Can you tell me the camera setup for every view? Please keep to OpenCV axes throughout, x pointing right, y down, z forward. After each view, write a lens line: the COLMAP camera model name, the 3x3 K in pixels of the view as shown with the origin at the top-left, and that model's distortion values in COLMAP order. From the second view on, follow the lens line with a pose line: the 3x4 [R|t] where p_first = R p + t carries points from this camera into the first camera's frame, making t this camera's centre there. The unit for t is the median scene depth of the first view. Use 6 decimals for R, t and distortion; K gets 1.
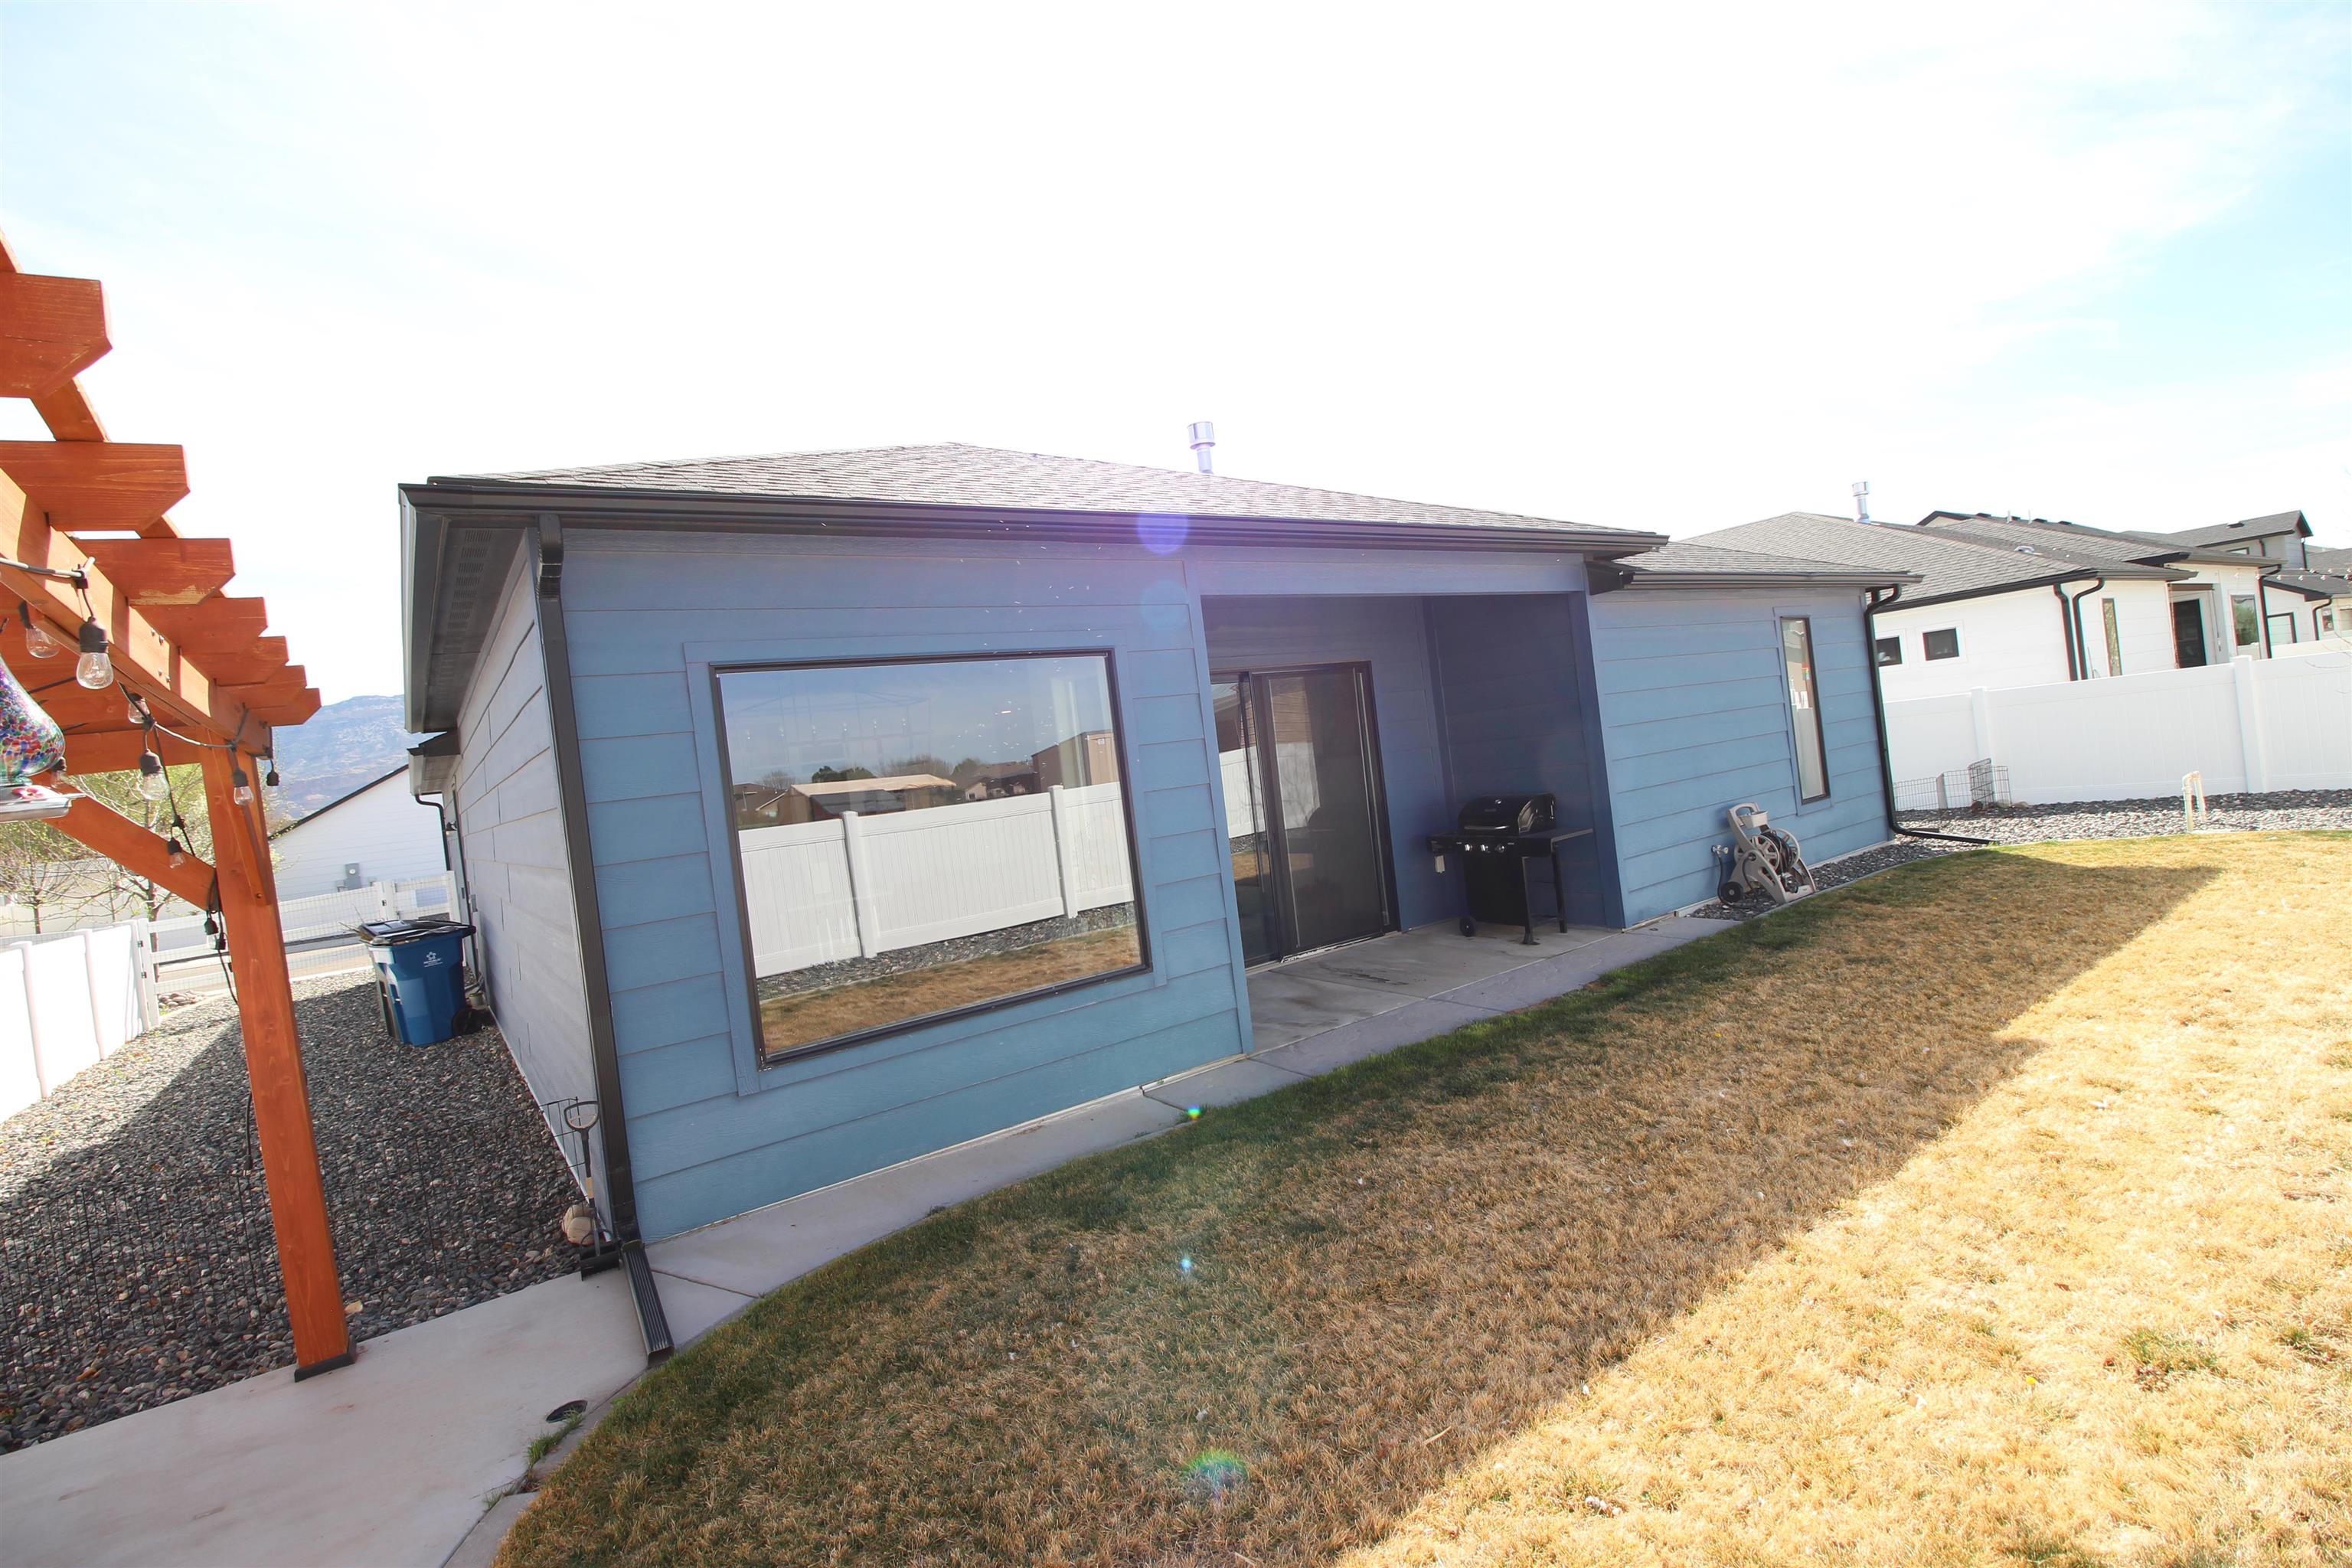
lens RADIAL K [[1085.6, 0, 1164.4], [0, 1085.6, 773.5], [0, 0, 1]] dist [0.000523, -0.016771]
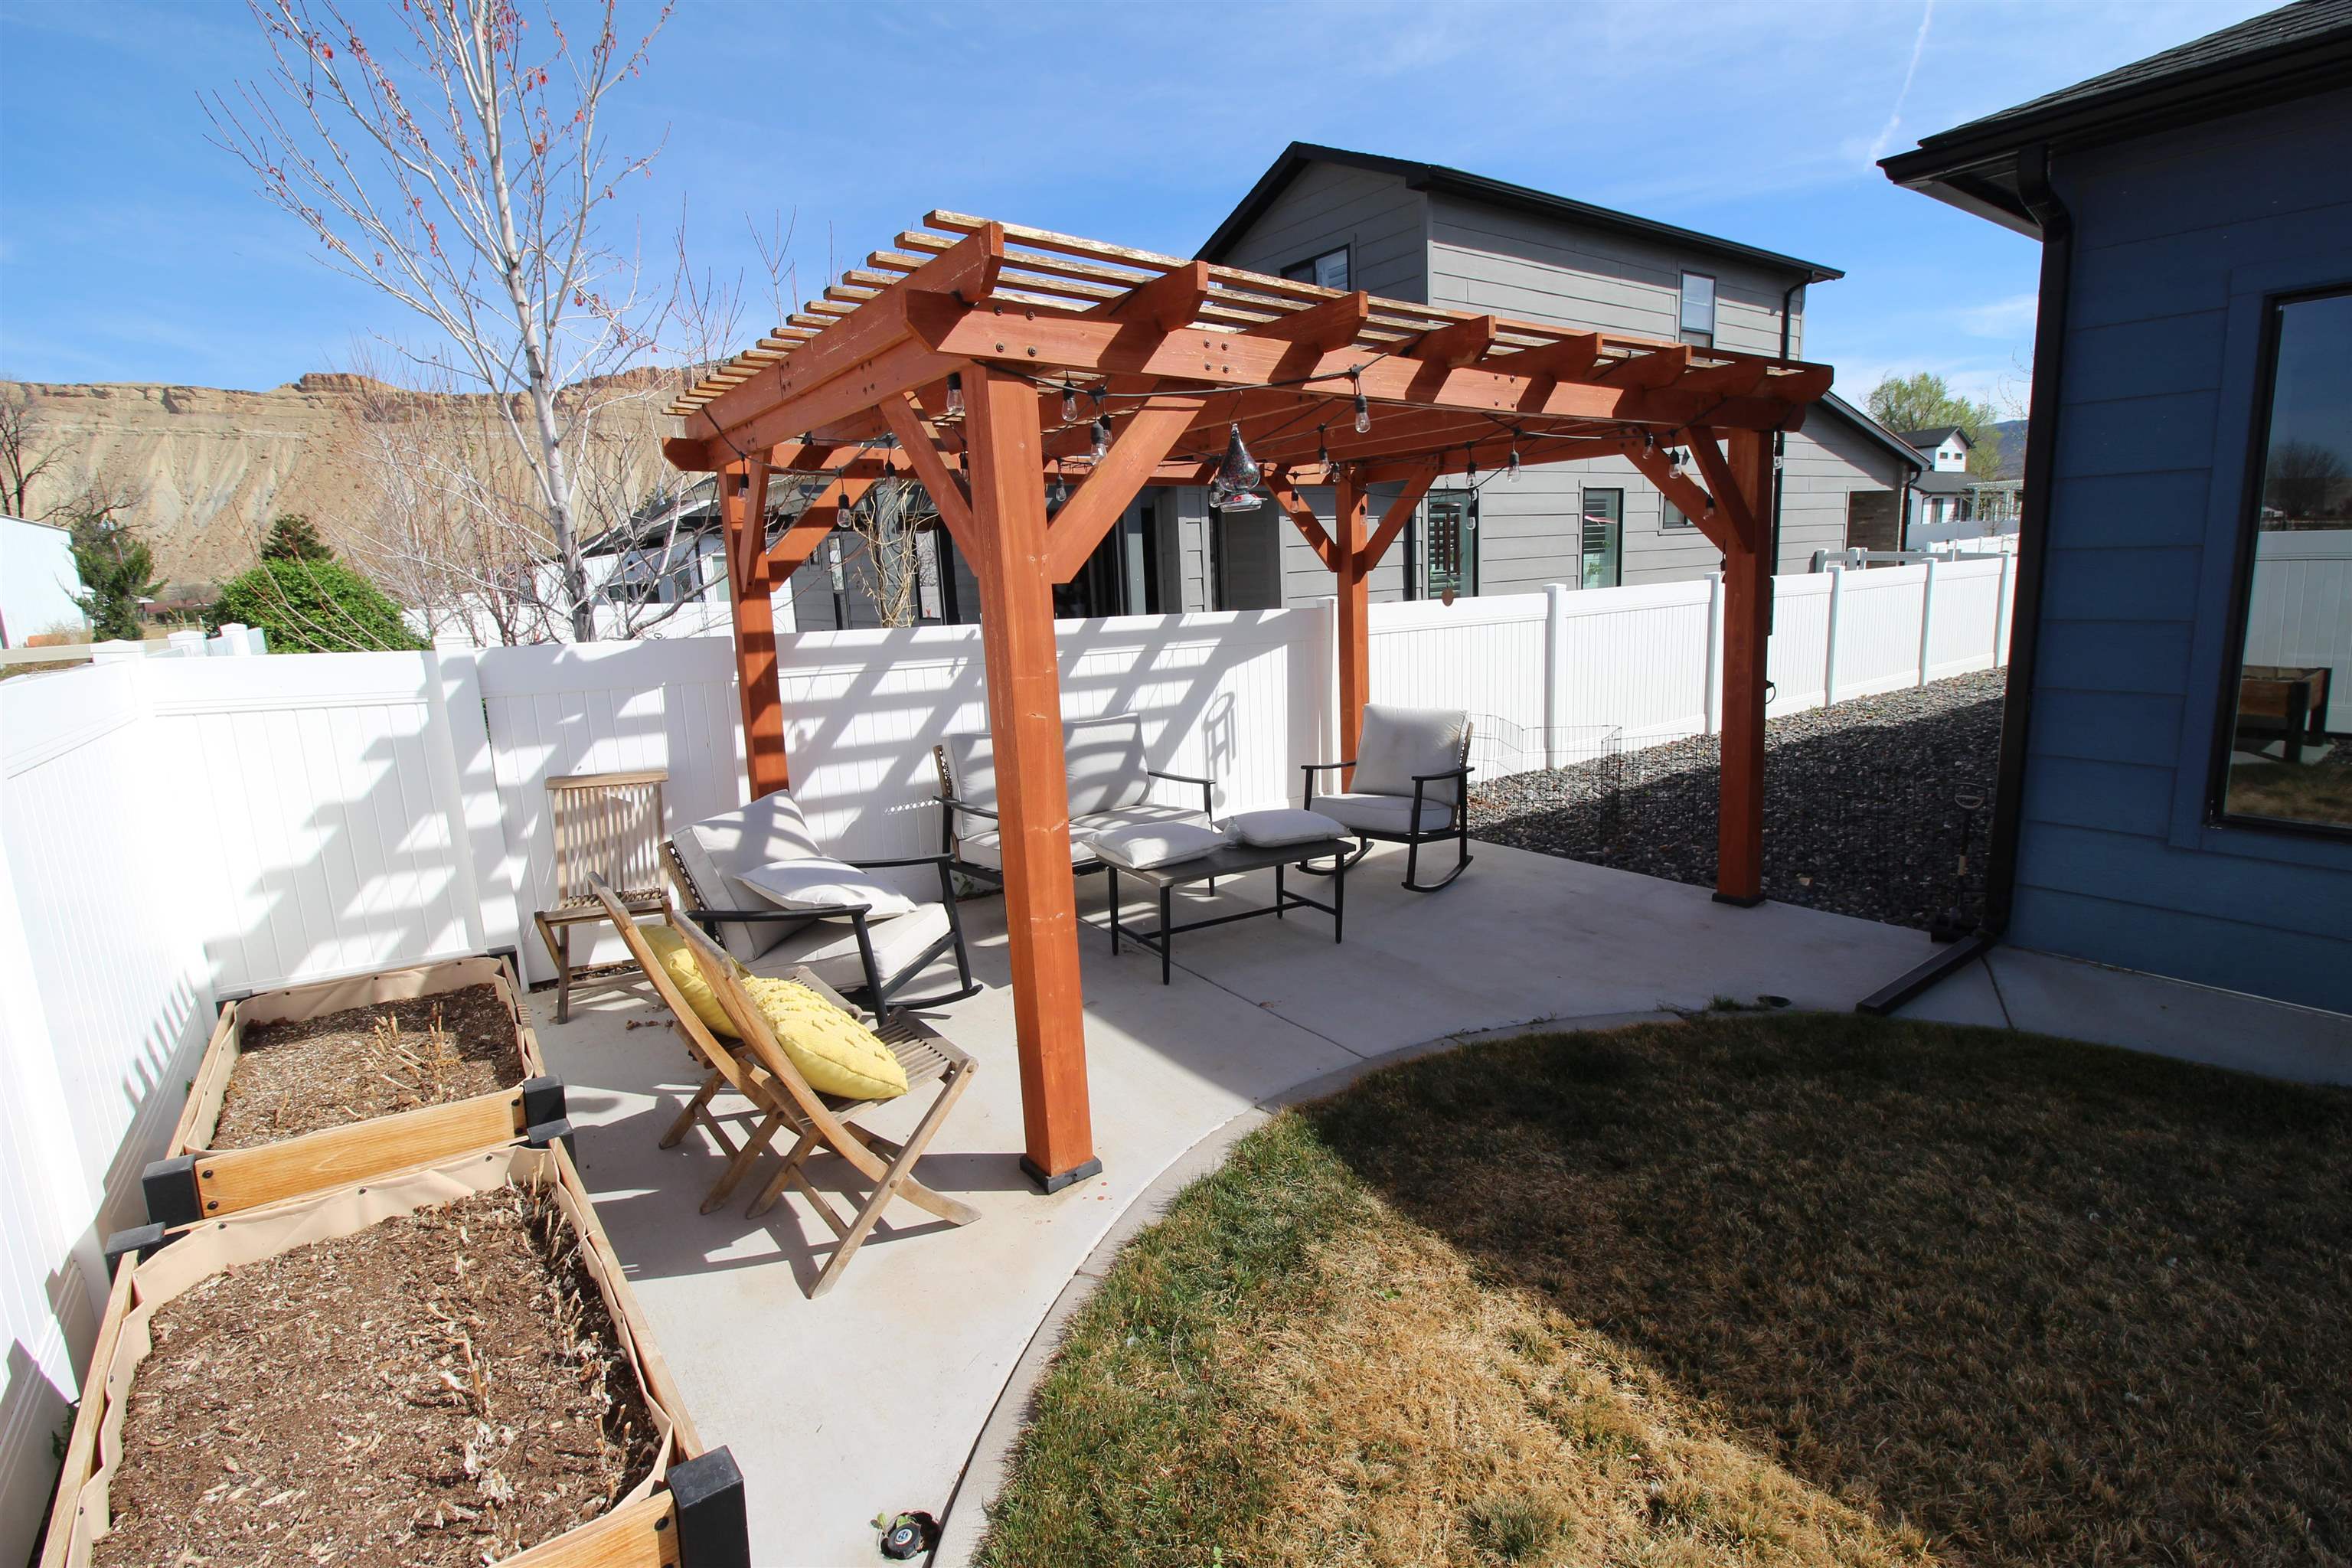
lens RADIAL K [[1085.6, 0, 1164.4], [0, 1085.6, 773.5], [0, 0, 1]] dist [0.000523, -0.016771]
pose [[0.007347, 0.302732, -0.953047, 0.489102], [0.043022, 0.952095, 0.302761, -0.050232], [0.999047, -0.043227, -0.006030, 0.301364]]
